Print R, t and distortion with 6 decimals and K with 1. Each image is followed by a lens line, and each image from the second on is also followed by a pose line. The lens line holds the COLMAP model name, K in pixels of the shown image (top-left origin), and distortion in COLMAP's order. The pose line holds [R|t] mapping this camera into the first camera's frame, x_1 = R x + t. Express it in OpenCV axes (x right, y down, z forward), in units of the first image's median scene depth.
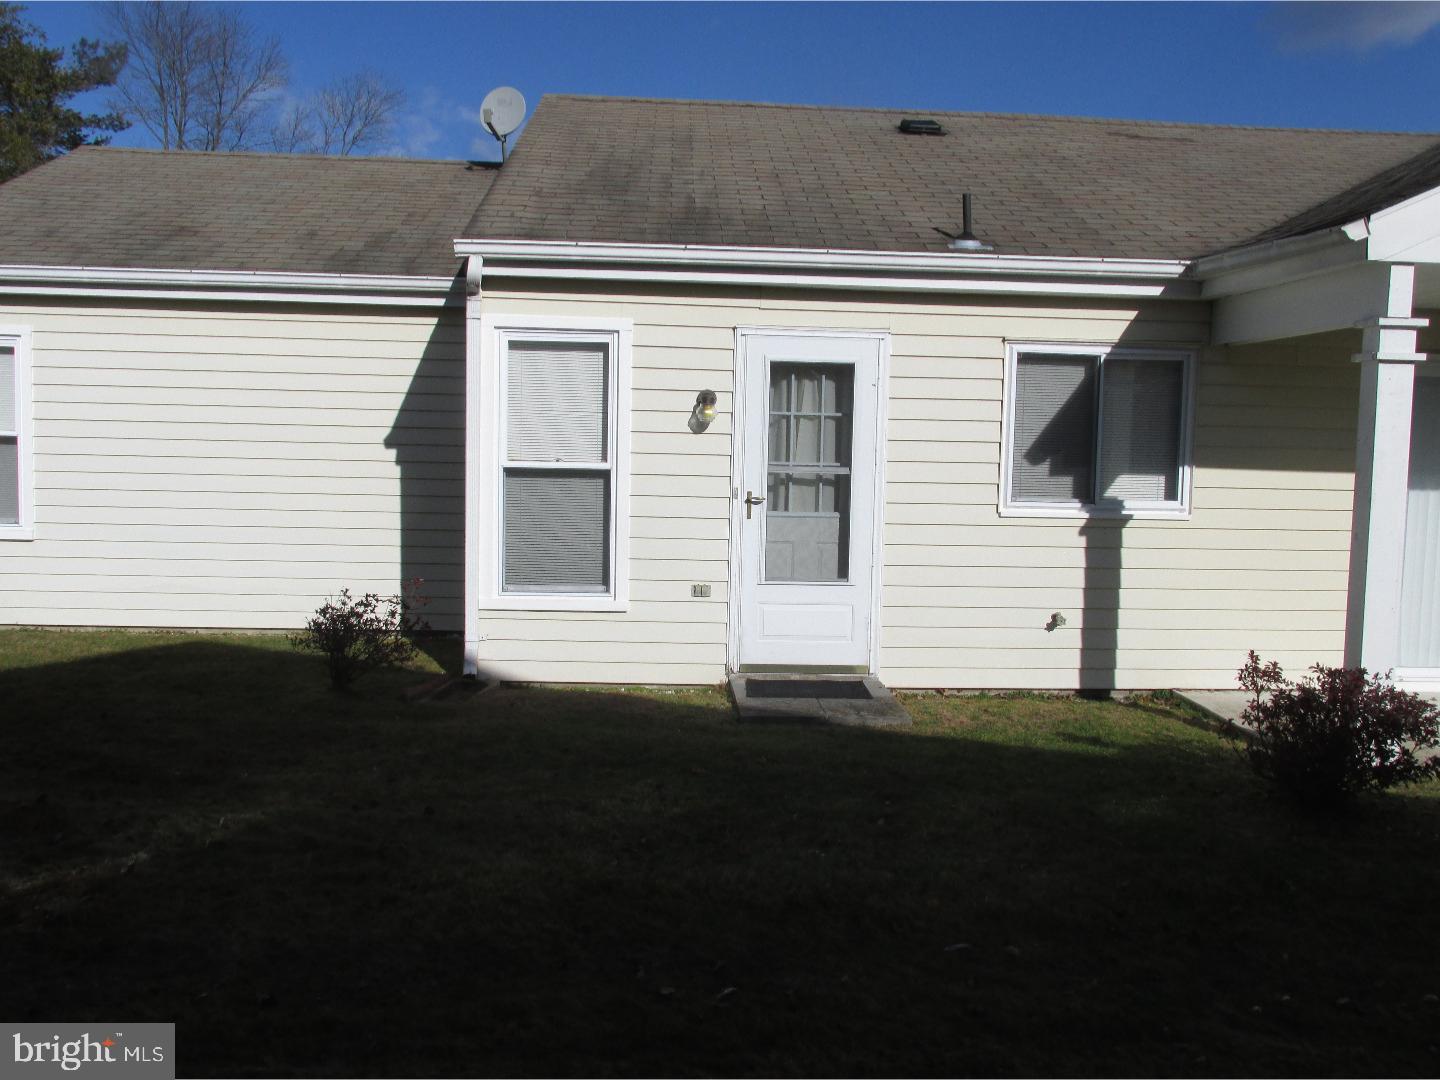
lens RADIAL K [[1201.0, 0, 719.2], [0, 1201.0, 533.4], [0, 0, 1]] dist [-0.015337, -0.018864]
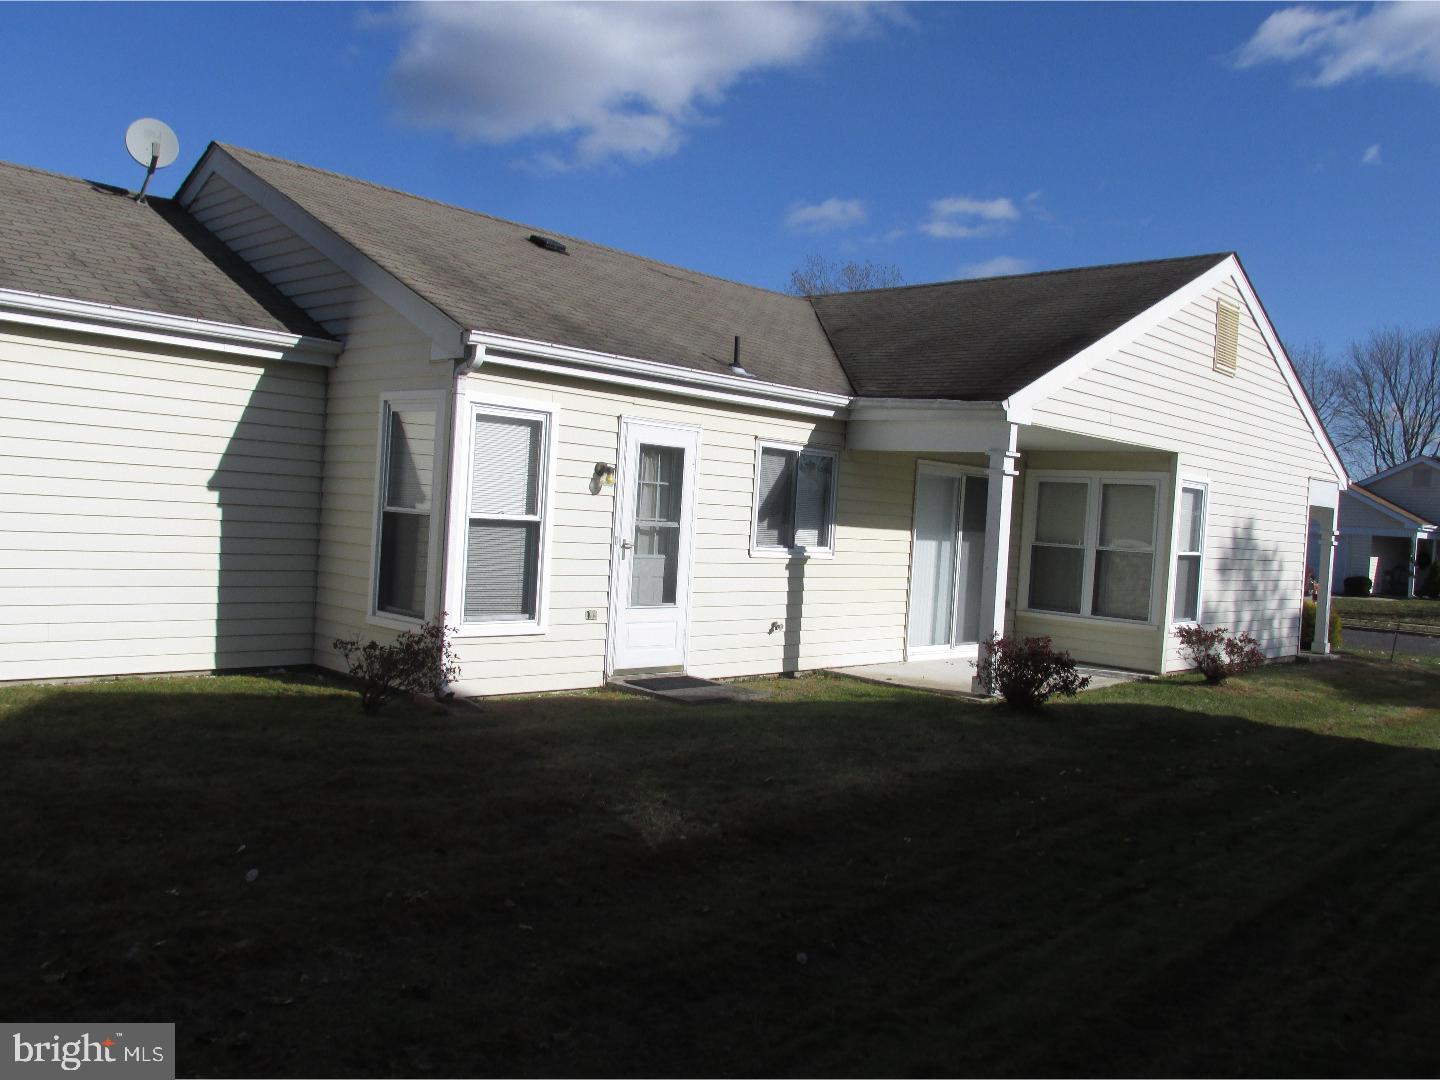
lens RADIAL K [[1201.0, 0, 723.5], [0, 1201.0, 542.4], [0, 0, 1]] dist [-0.015337, -0.018864]
pose [[0.728105, 0.004866, 0.685448, -0.800325], [0.007396, 0.999861, -0.014955, -0.010681], [-0.685425, 0.015958, 0.727968, -0.046595]]
